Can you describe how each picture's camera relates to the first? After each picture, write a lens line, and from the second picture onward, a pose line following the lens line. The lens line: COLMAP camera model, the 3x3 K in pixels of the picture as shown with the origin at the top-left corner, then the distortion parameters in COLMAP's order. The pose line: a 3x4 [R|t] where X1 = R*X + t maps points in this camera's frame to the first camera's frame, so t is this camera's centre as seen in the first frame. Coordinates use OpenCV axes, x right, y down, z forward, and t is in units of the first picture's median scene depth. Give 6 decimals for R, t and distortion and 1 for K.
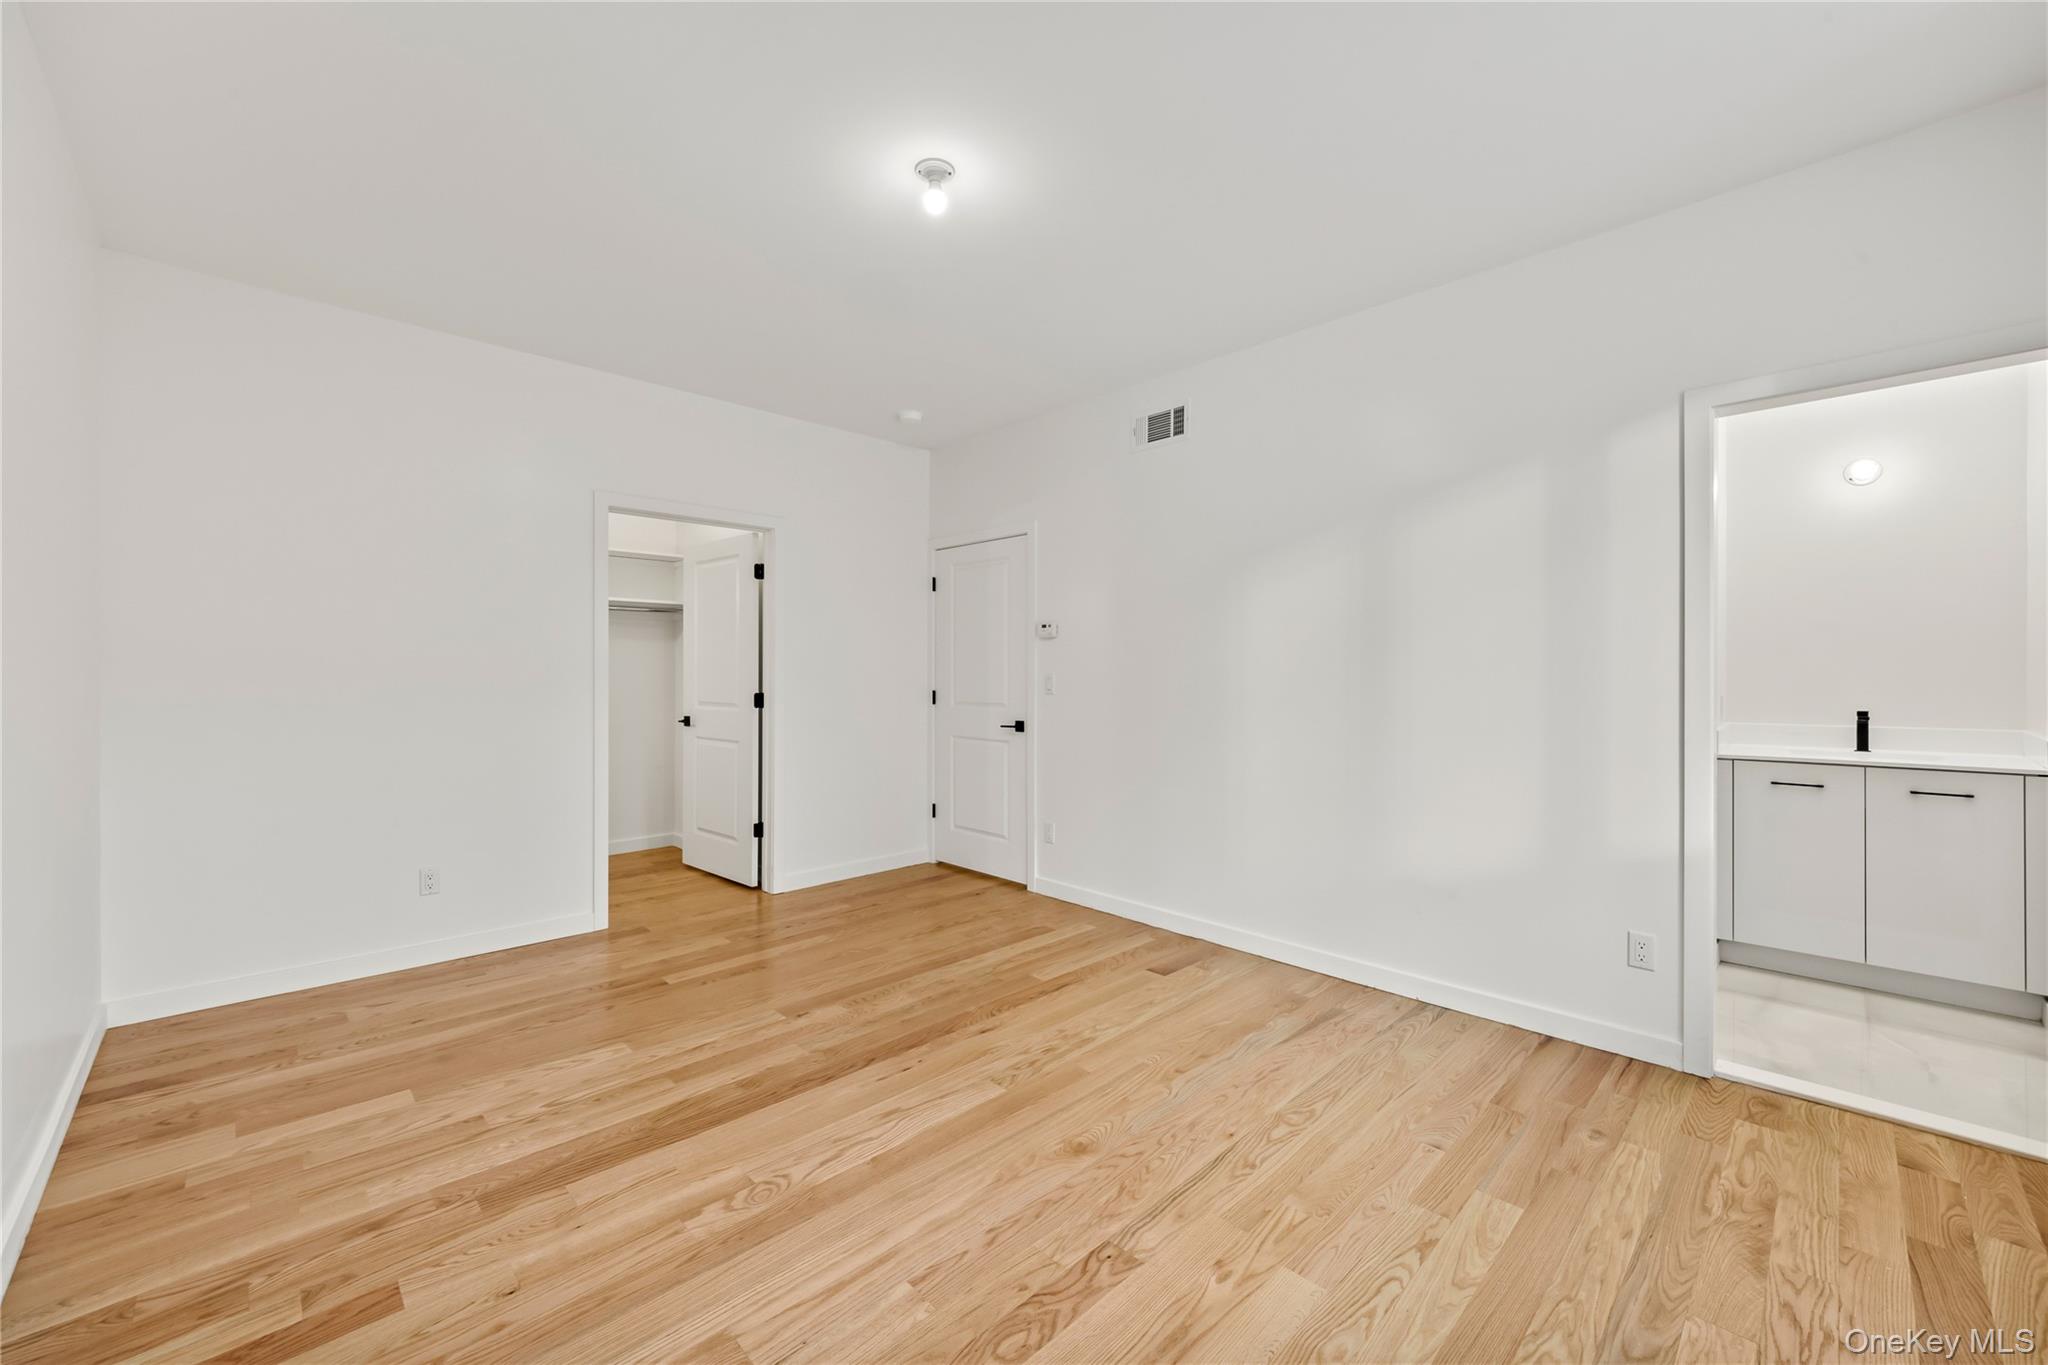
lens RADIAL K [[805.6, 0, 1035.2], [0, 805.6, 680.3], [0, 0, 1]] dist [0.008970, 0.000084]
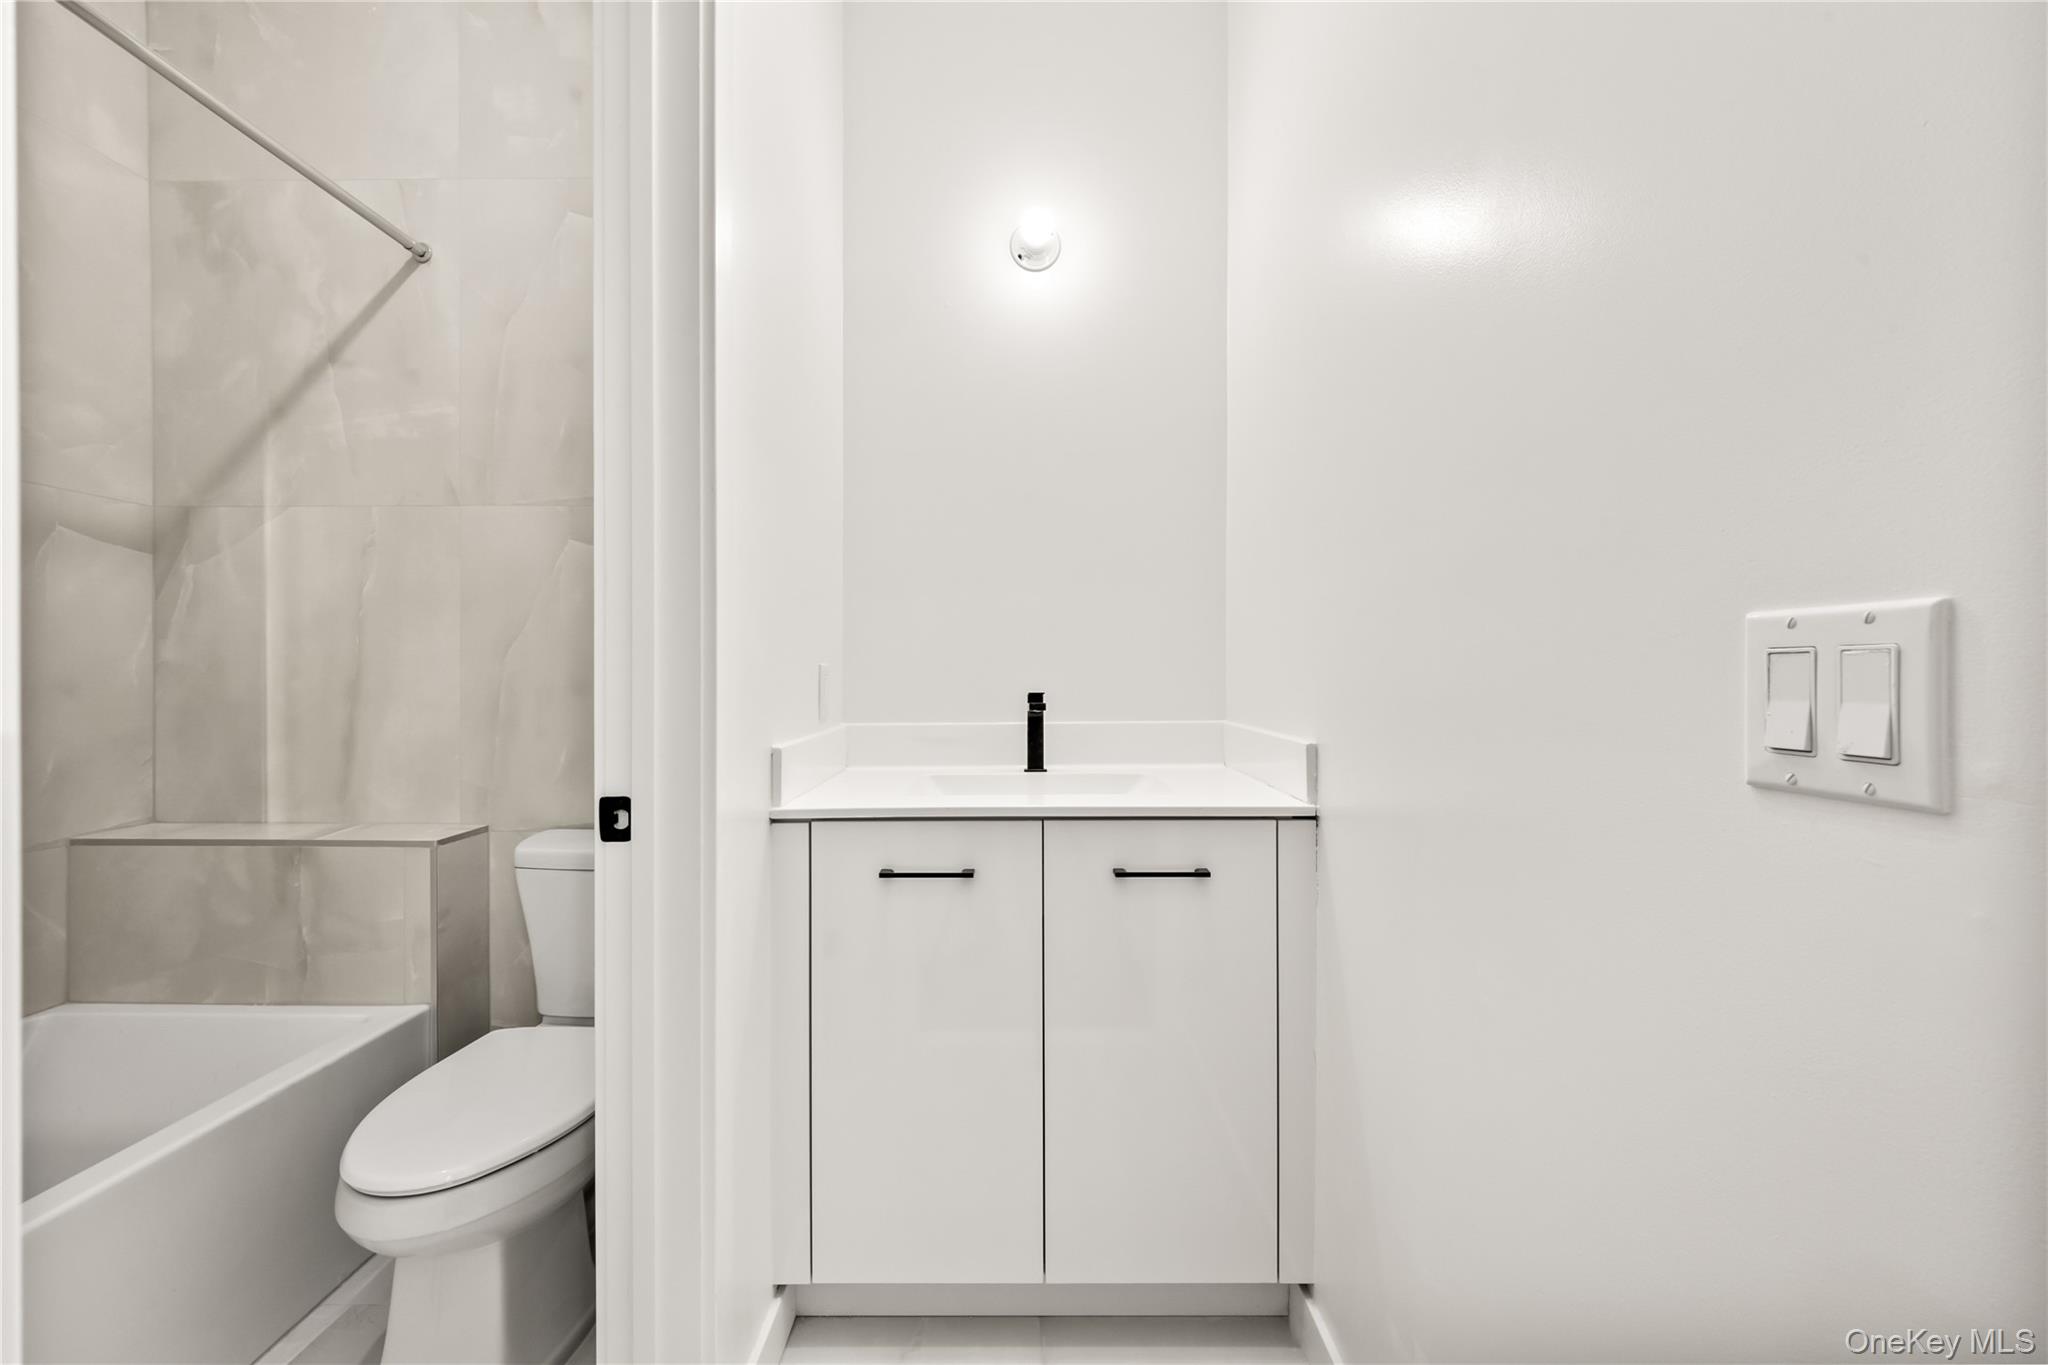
lens RADIAL K [[805.6, 0, 1023.0], [0, 805.6, 685.8], [0, 0, 1]] dist [0.008970, 0.000084]
pose [[0.700743, -0.001365, 0.713413, 0.671406], [0.000331, 0.999999, 0.001588, 0.033812], [-0.713414, -0.000877, 0.700742, 0.670887]]
